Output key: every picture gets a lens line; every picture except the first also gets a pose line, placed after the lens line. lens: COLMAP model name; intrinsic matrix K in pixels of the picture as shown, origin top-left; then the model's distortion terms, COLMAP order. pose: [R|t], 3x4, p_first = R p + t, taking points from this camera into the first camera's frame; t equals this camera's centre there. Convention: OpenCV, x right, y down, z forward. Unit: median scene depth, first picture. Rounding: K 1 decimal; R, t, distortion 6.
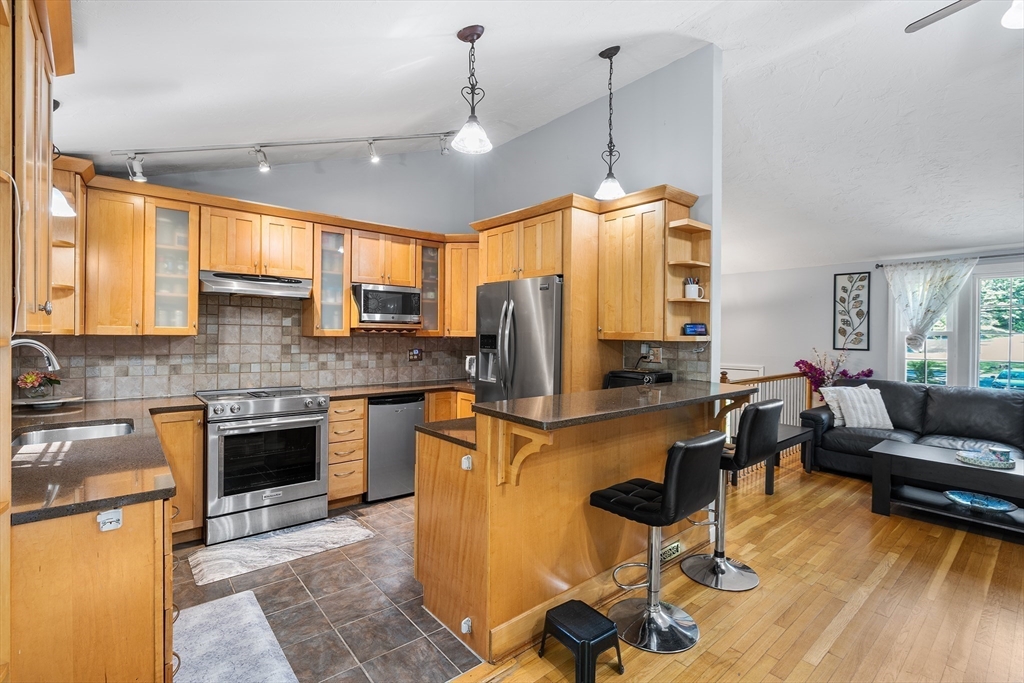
lens RADIAL K [[464.2, 0, 509.3], [0, 464.2, 339.2], [0, 0, 1]] dist [-0.002182, 0.000398]
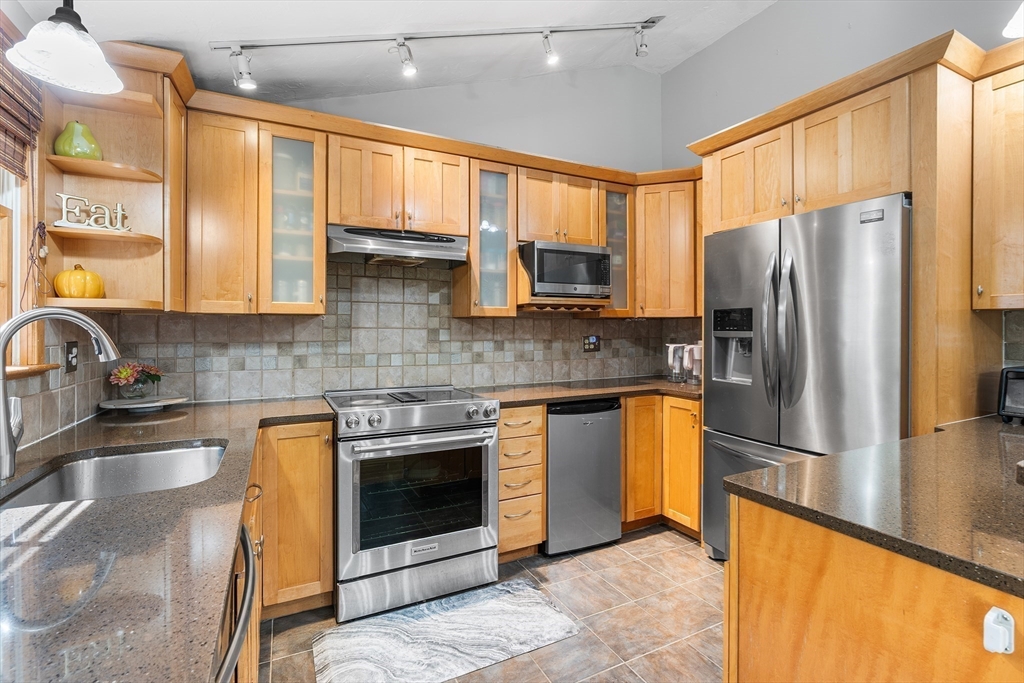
lens RADIAL K [[470.7, 0, 514.4], [0, 470.7, 330.8], [0, 0, 1]] dist [-0.002754, -0.000211]
pose [[0.974149, -0.010393, -0.225669, -0.195108], [0.009337, 0.999940, -0.005747, 0.021404], [0.225715, 0.003491, 0.974187, 0.311909]]
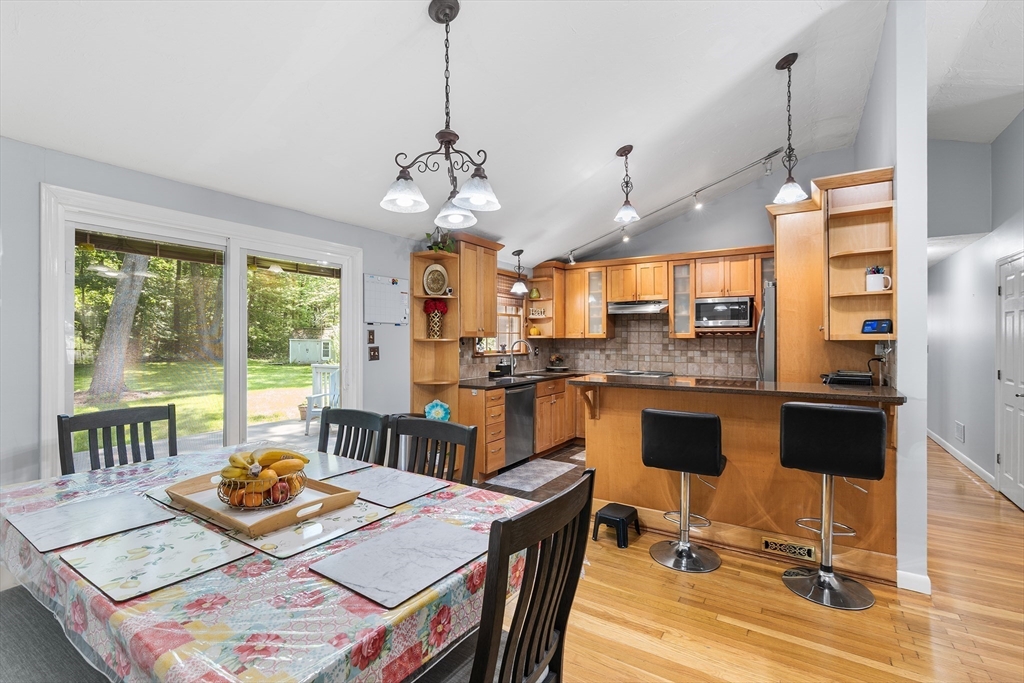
lens RADIAL K [[464.2, 0, 509.3], [0, 464.2, 339.2], [0, 0, 1]] dist [-0.002182, 0.000398]
pose [[0.294198, -0.005161, -0.955731, 0.847886], [-0.003865, 0.999971, -0.006589, 0.008622], [0.955737, 0.005633, 0.294169, 0.085468]]
